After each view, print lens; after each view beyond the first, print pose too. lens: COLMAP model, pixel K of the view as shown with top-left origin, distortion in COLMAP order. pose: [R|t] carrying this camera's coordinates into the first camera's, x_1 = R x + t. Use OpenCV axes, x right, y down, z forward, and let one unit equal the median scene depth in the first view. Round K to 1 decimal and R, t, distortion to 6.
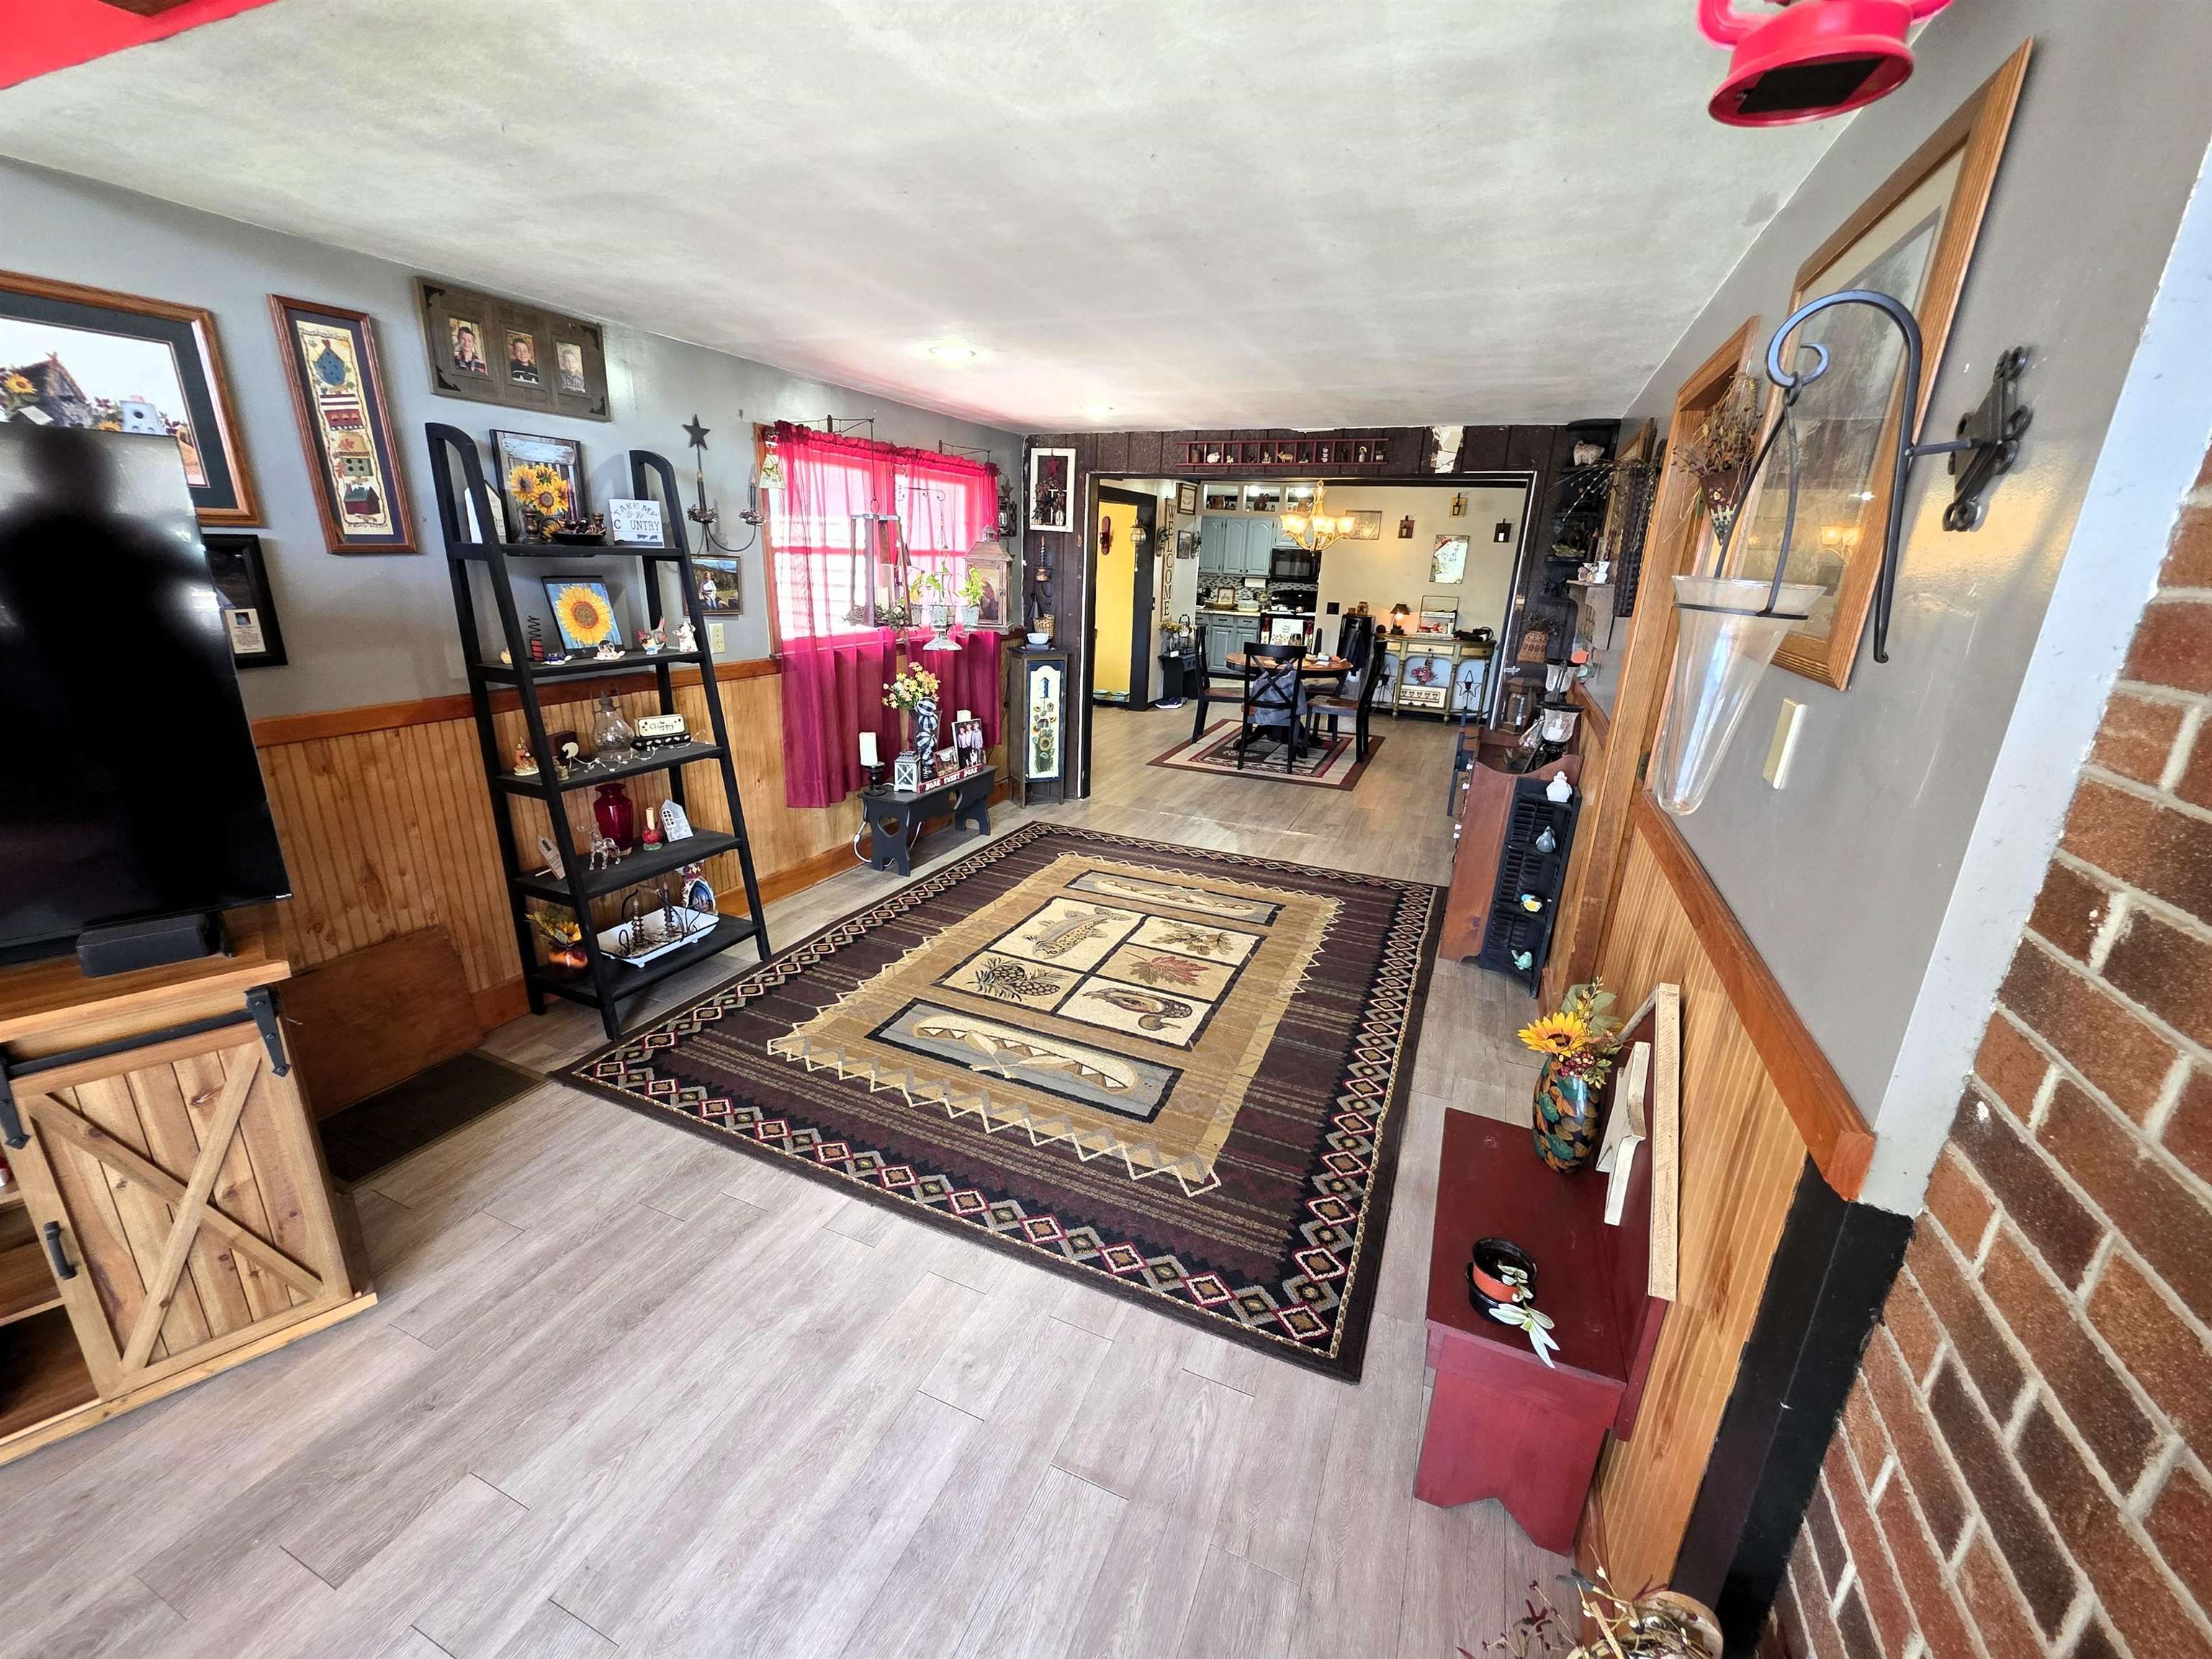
lens RADIAL K [[869.0, 0, 1106.0], [0, 869.0, 829.5], [0, 0, 1]] dist [0.000835, -0.000003]
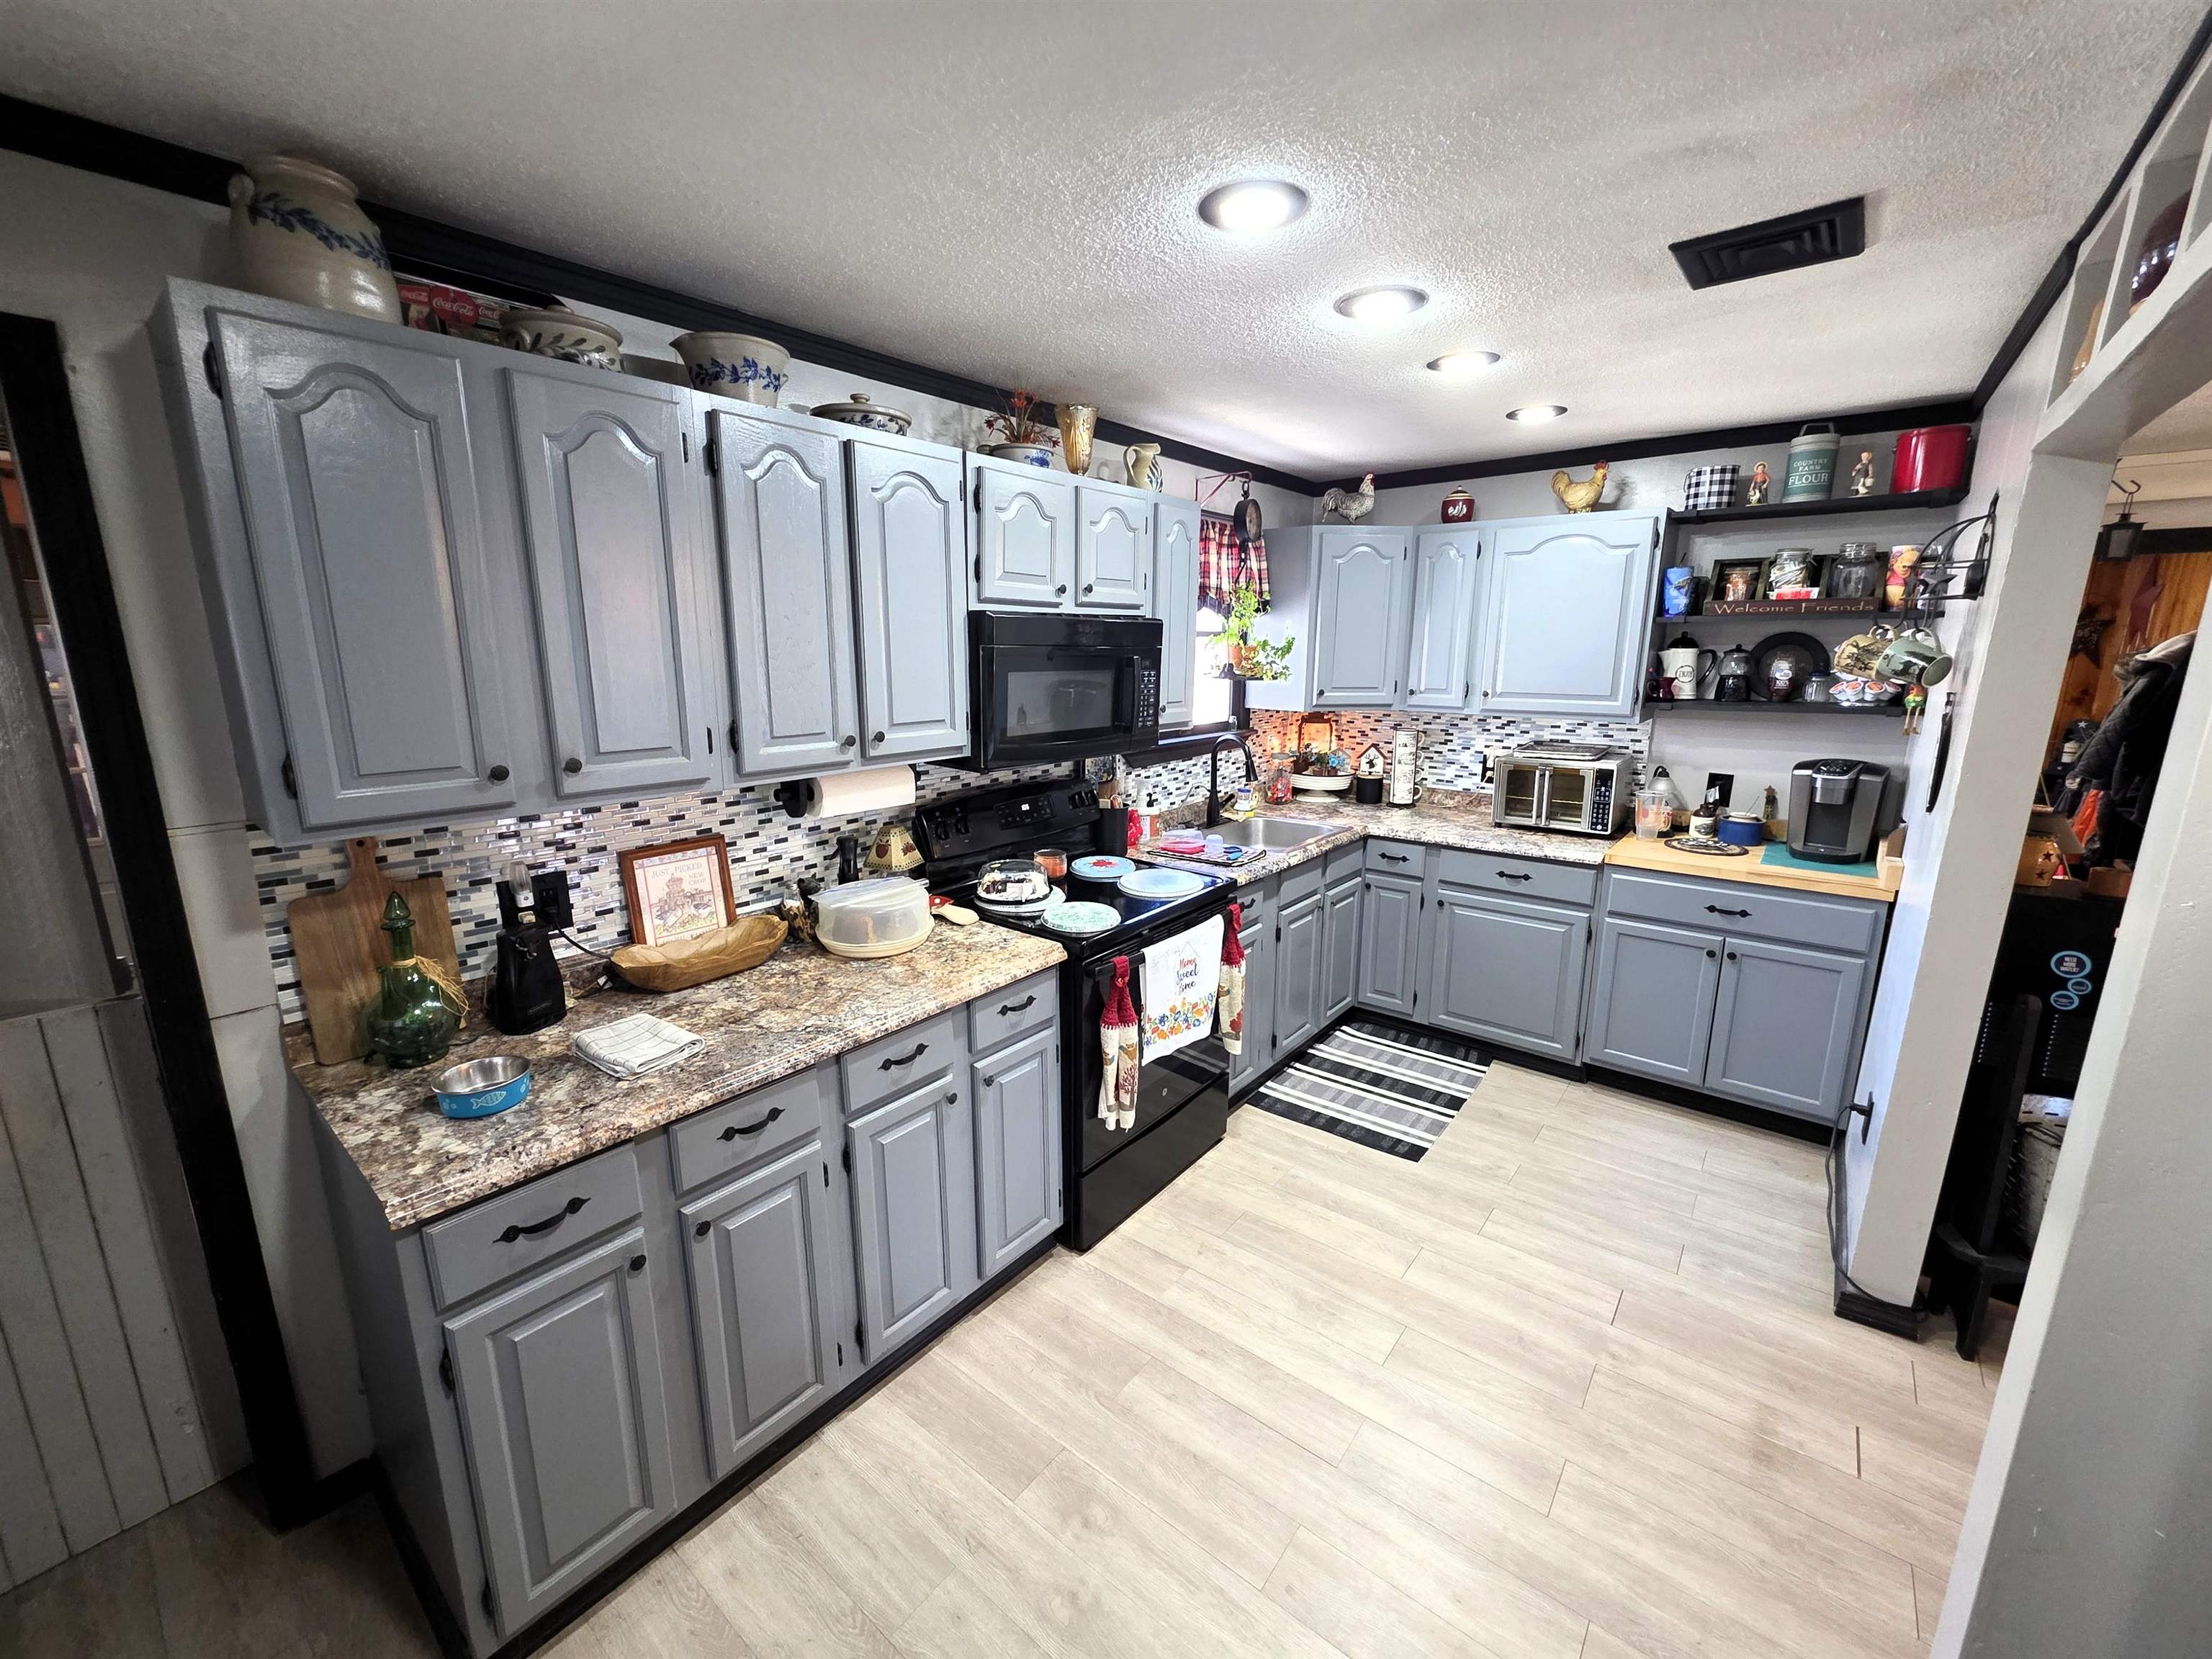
lens RADIAL K [[883.9, 0, 1102.0], [0, 883.9, 831.7], [0, 0, 1]] dist [0.000842, 0.000113]
pose [[0.266459, -0.238592, 0.933849, 0.004498], [0.301066, 0.941002, 0.154515, -0.380618], [-0.915619, 0.239978, 0.322570, 1.172684]]
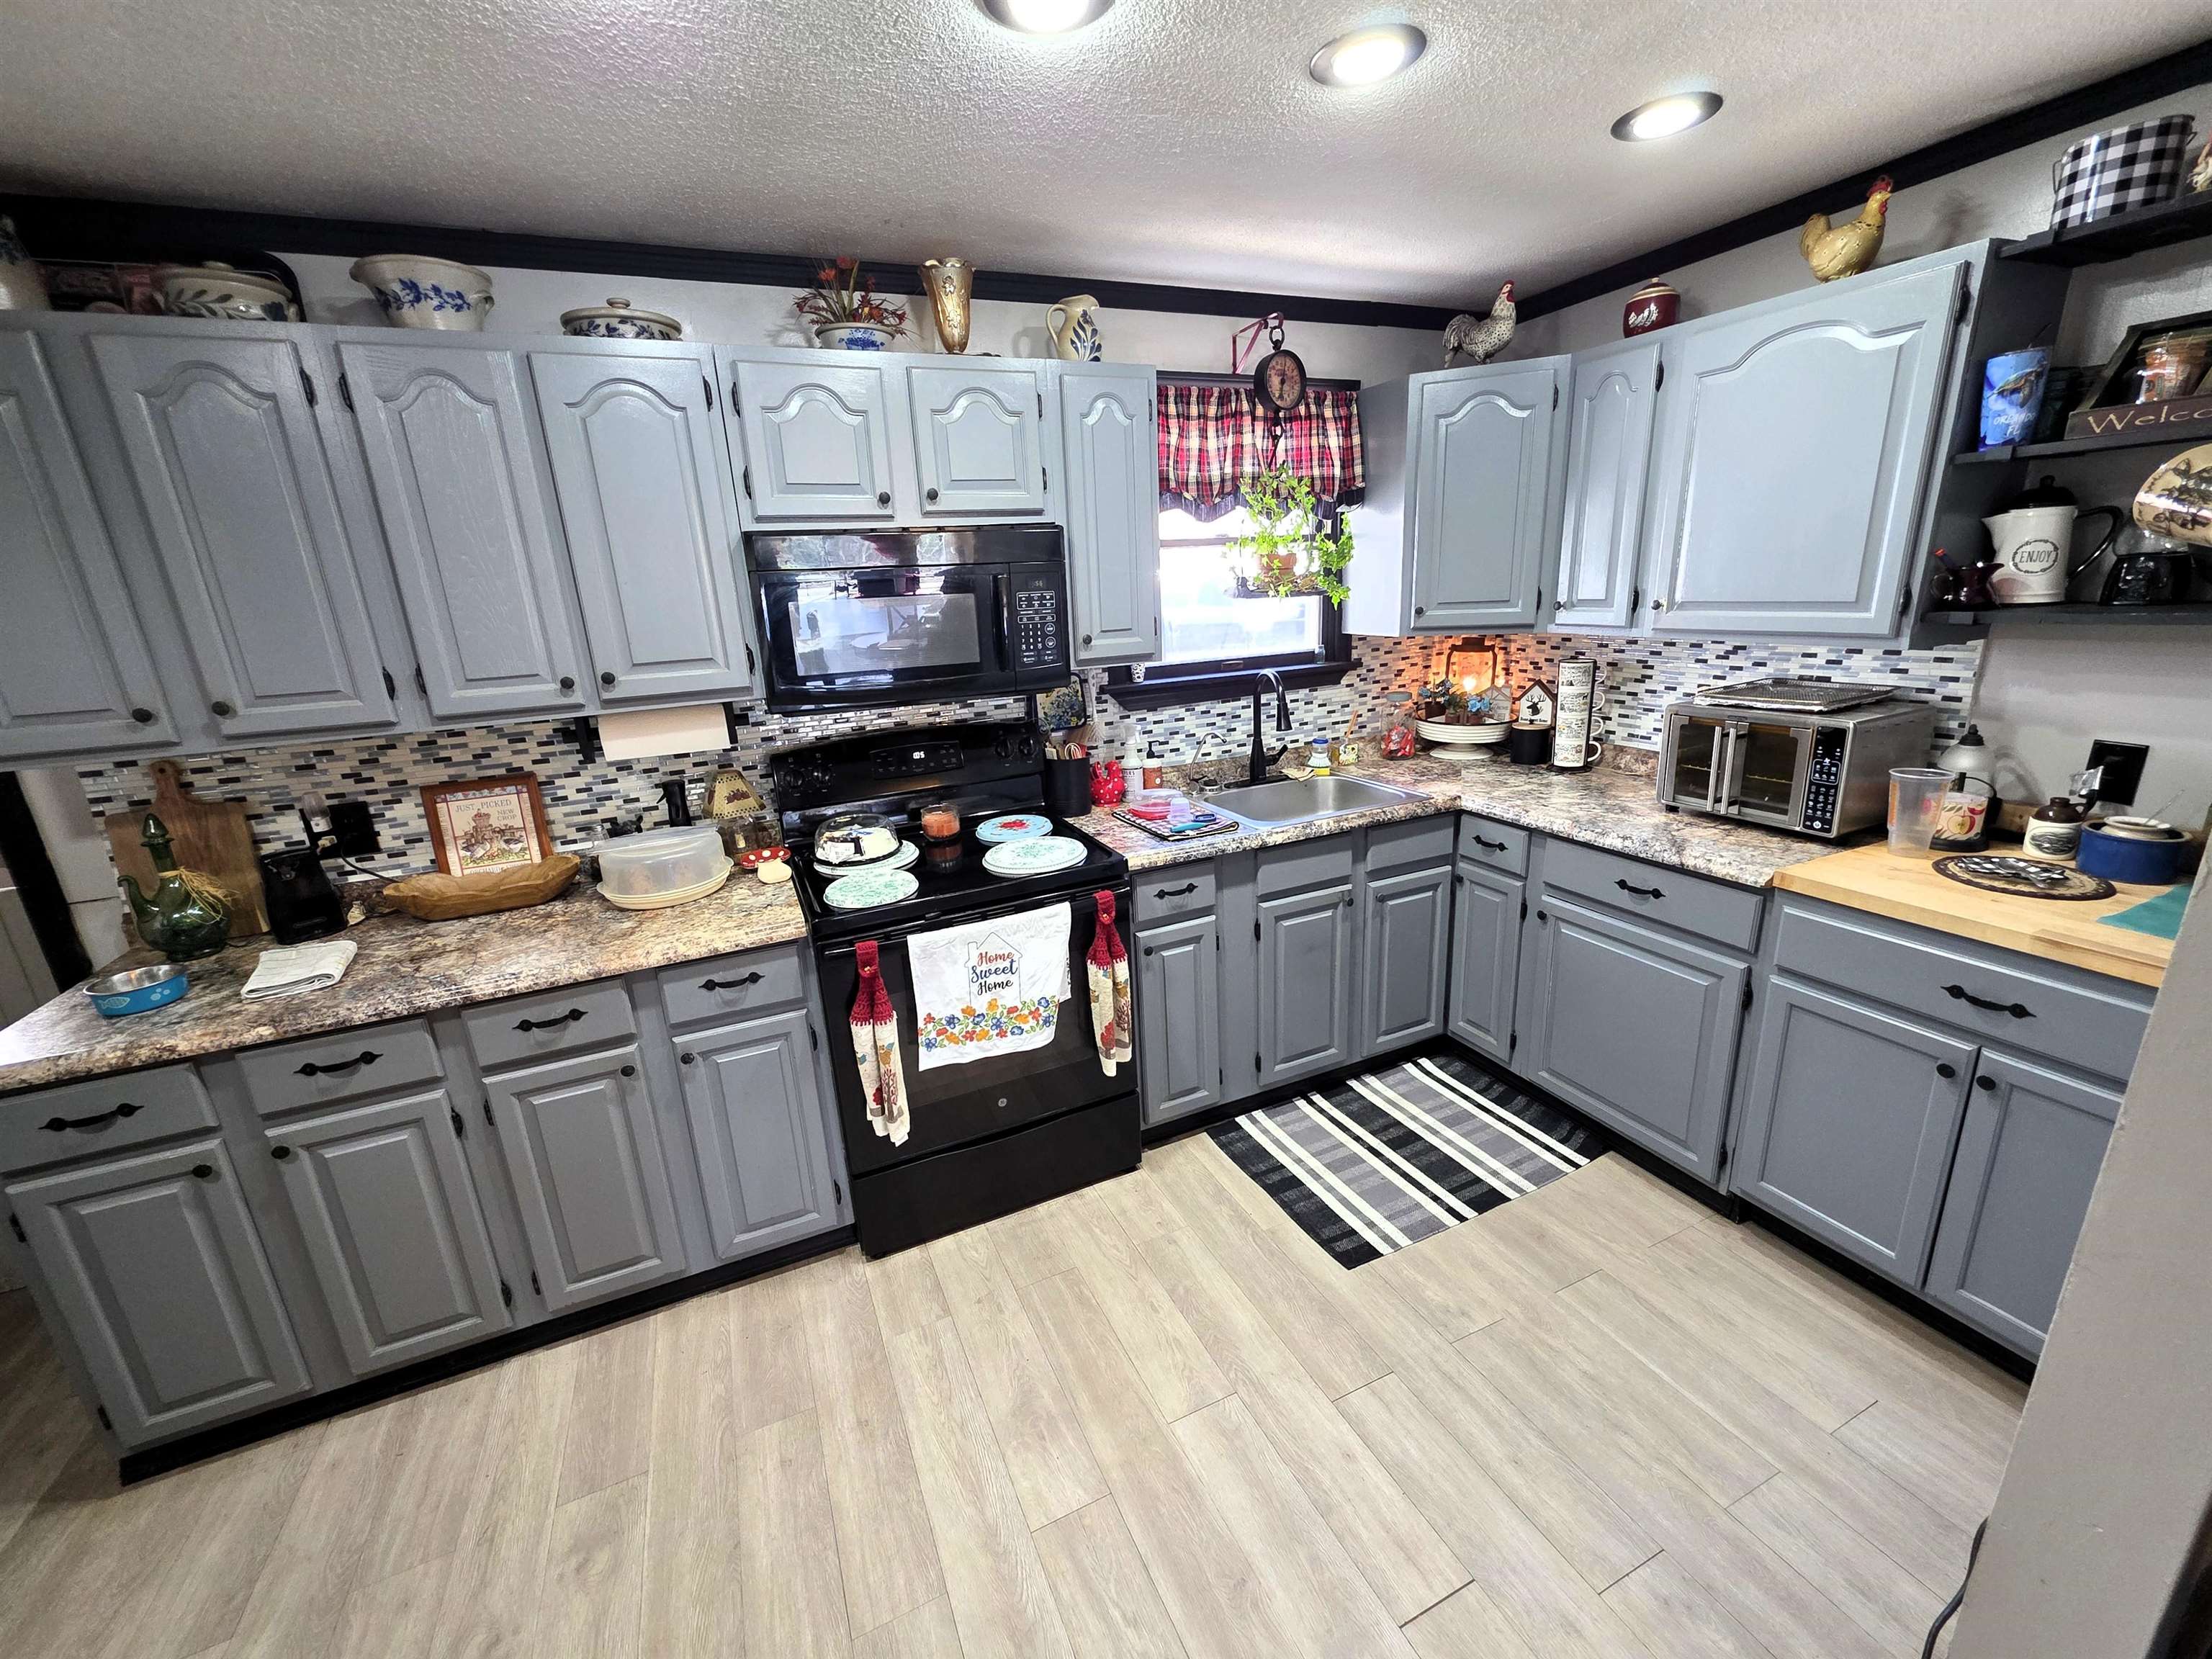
lens RADIAL K [[883.9, 0, 1102.0], [0, 883.9, 831.7], [0, 0, 1]] dist [0.000842, 0.000113]
pose [[0.670640, -0.272342, 0.689980, 0.131503], [0.296185, 0.951111, 0.087530, -0.333489], [-0.680086, 0.145660, 0.718517, 1.063029]]
